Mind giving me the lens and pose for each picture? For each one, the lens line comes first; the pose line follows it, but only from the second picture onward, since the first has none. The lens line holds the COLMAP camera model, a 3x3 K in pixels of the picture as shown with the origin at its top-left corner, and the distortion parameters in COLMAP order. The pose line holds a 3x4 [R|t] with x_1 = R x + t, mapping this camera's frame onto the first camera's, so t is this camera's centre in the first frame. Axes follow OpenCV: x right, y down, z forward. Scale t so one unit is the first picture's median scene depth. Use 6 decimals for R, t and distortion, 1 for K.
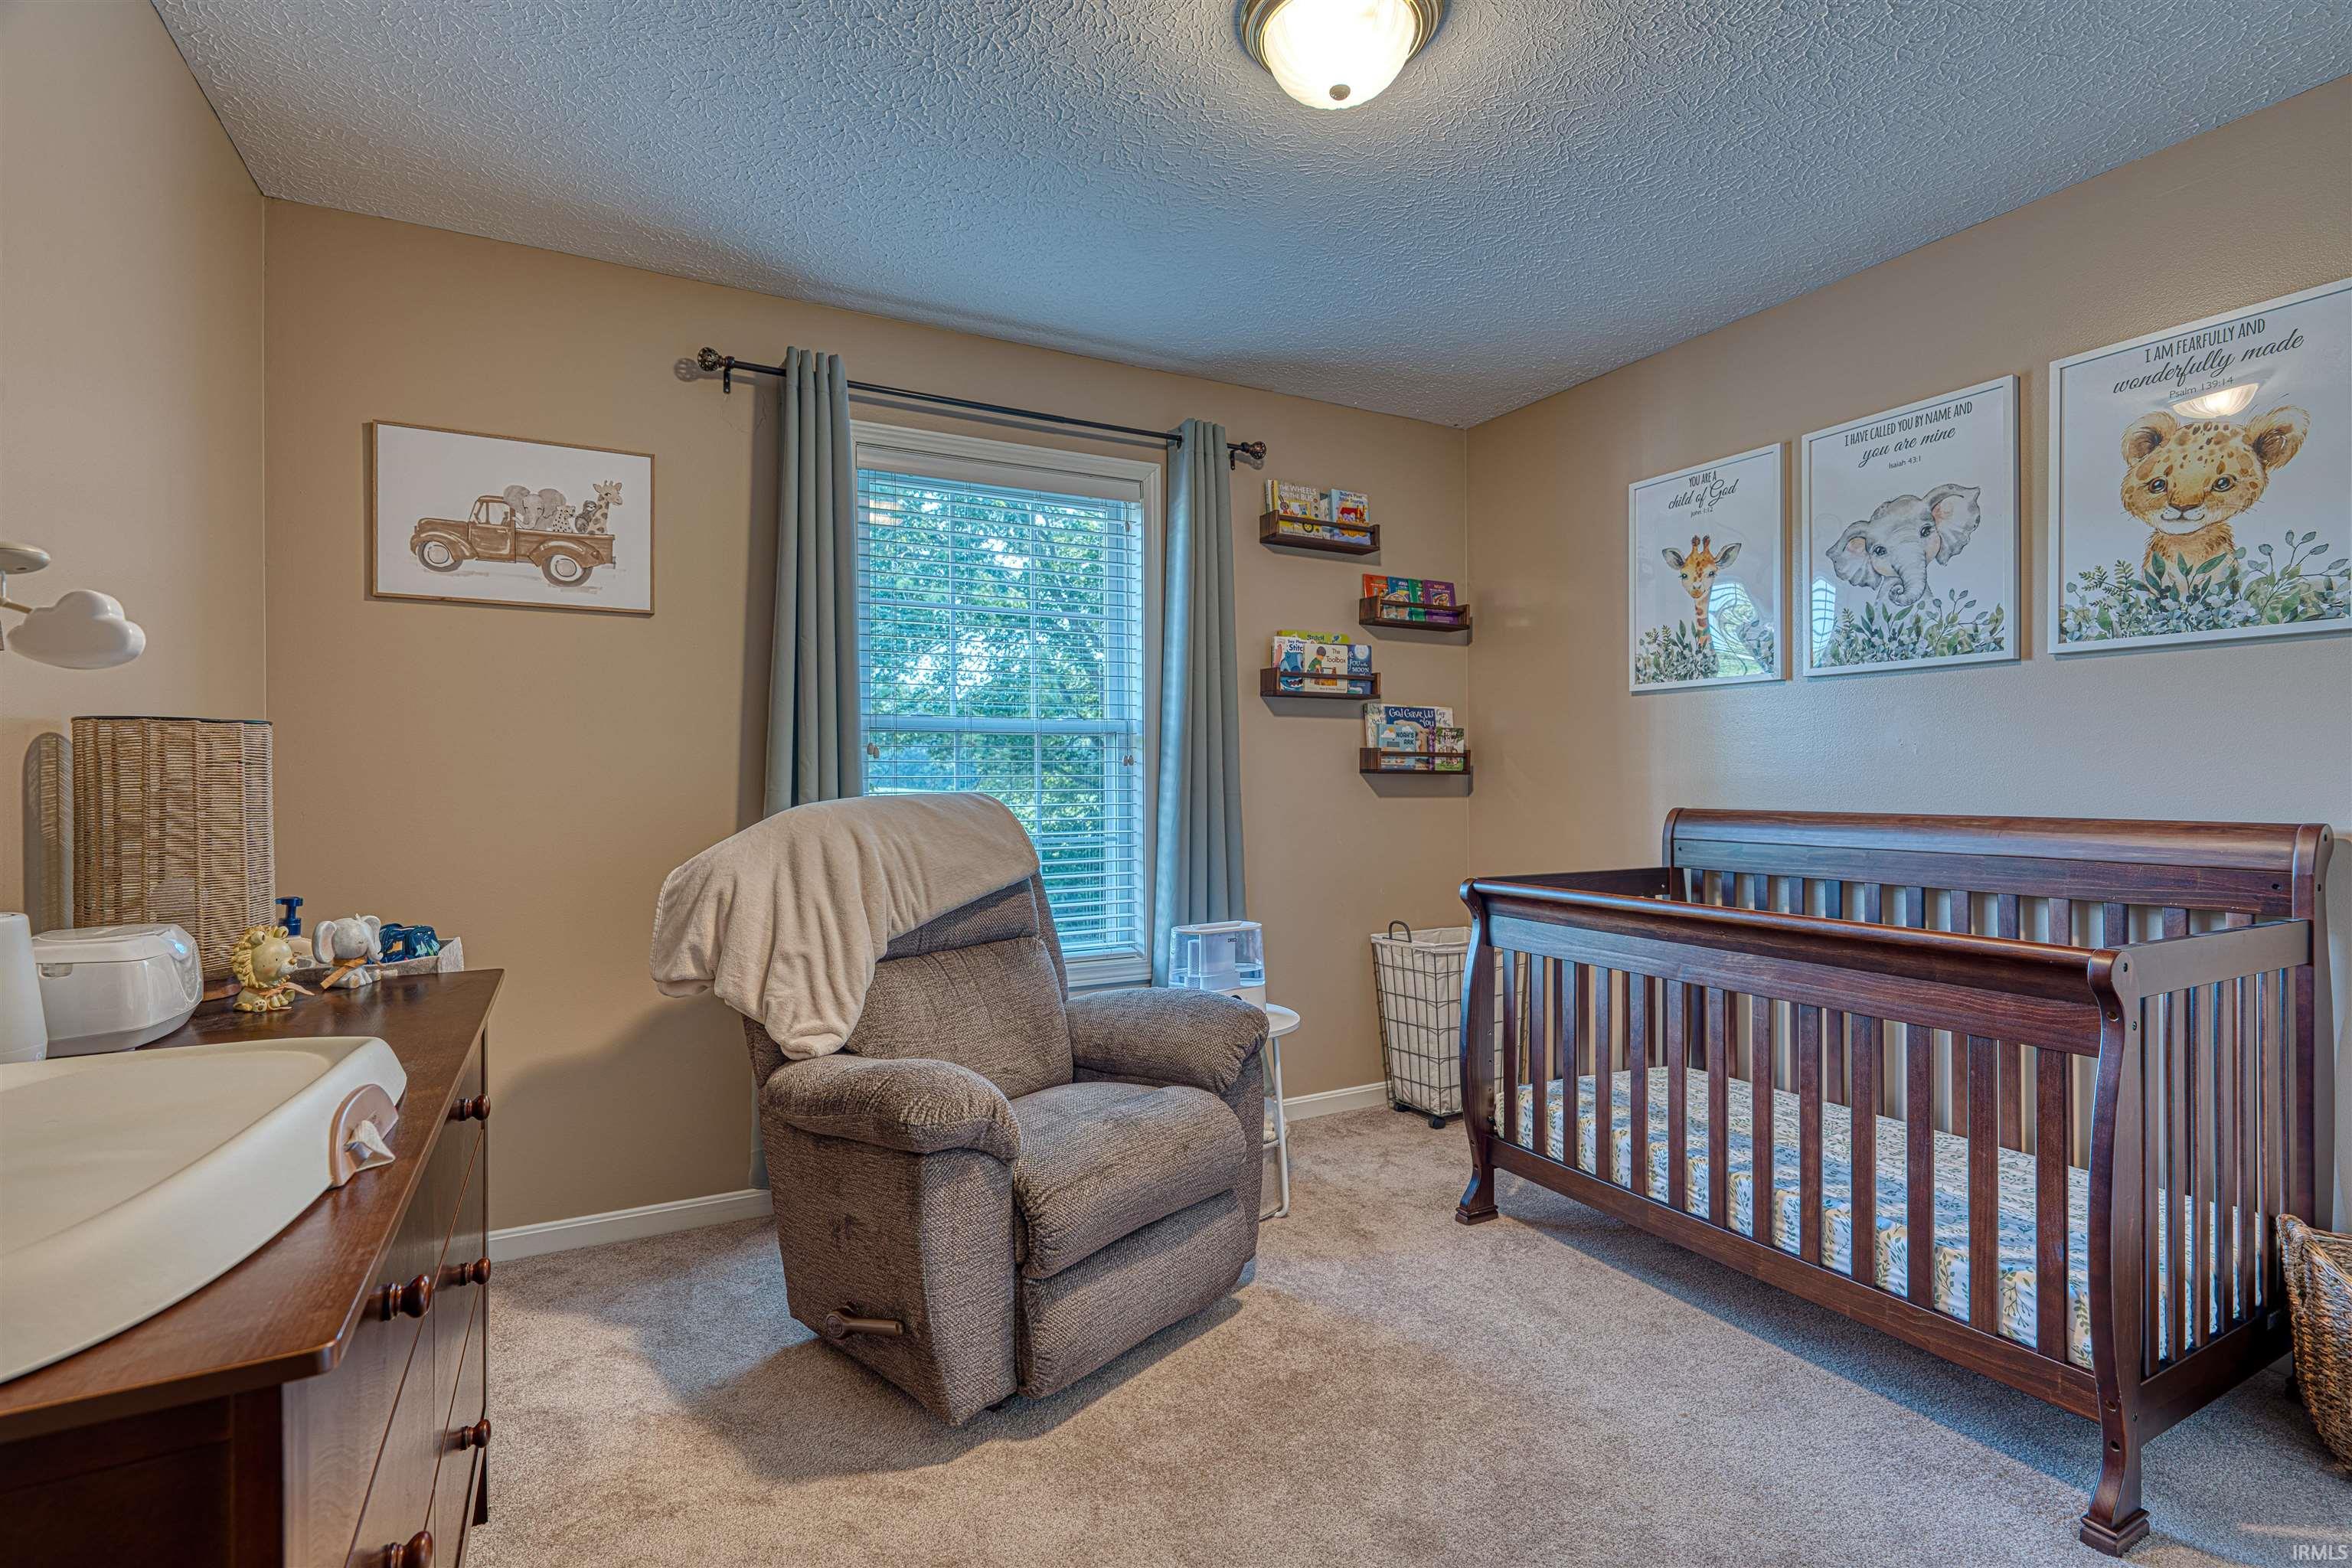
lens RADIAL K [[1086.2, 0, 1177.5], [0, 1086.2, 779.9], [0, 0, 1]] dist [-0.008560, 0.003313]
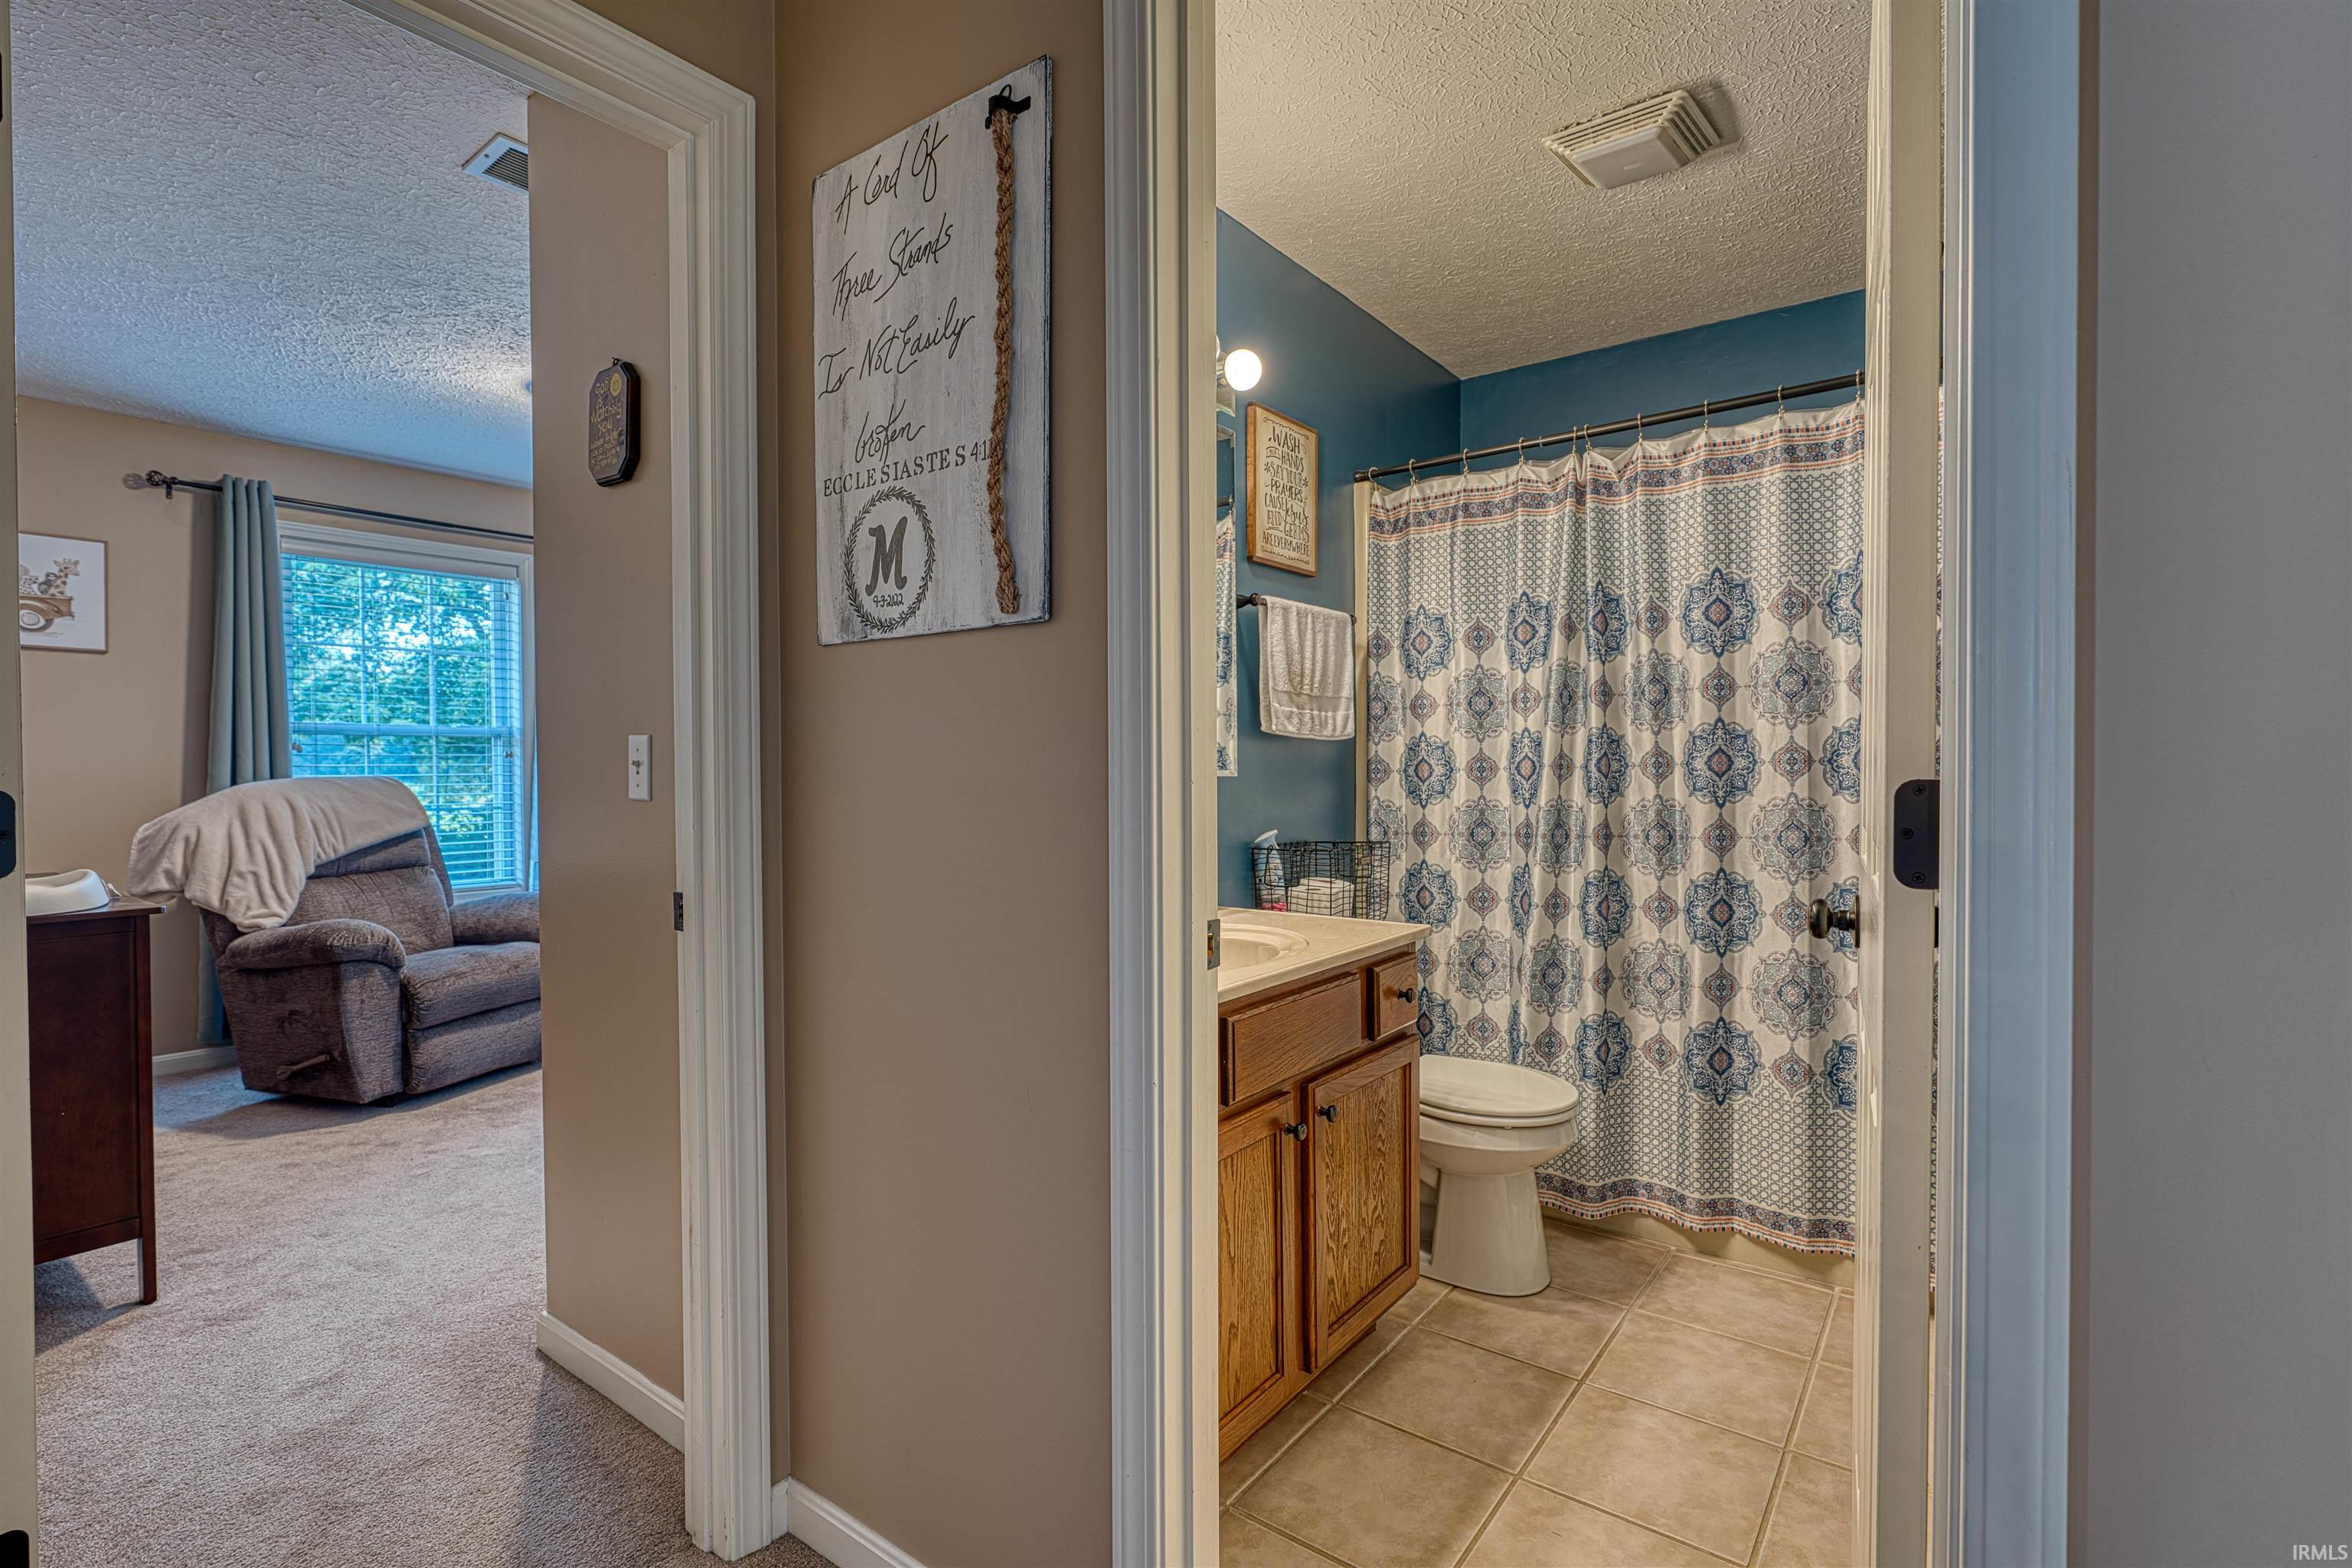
lens RADIAL K [[1086.2, 0, 1177.5], [0, 1086.2, 779.9], [0, 0, 1]] dist [-0.008560, 0.003313]
pose [[0.908820, -0.005824, 0.417147, 0.239948], [0.001804, 0.999948, 0.010029, 0.005026], [-0.417184, -0.008362, 0.908784, -1.039258]]
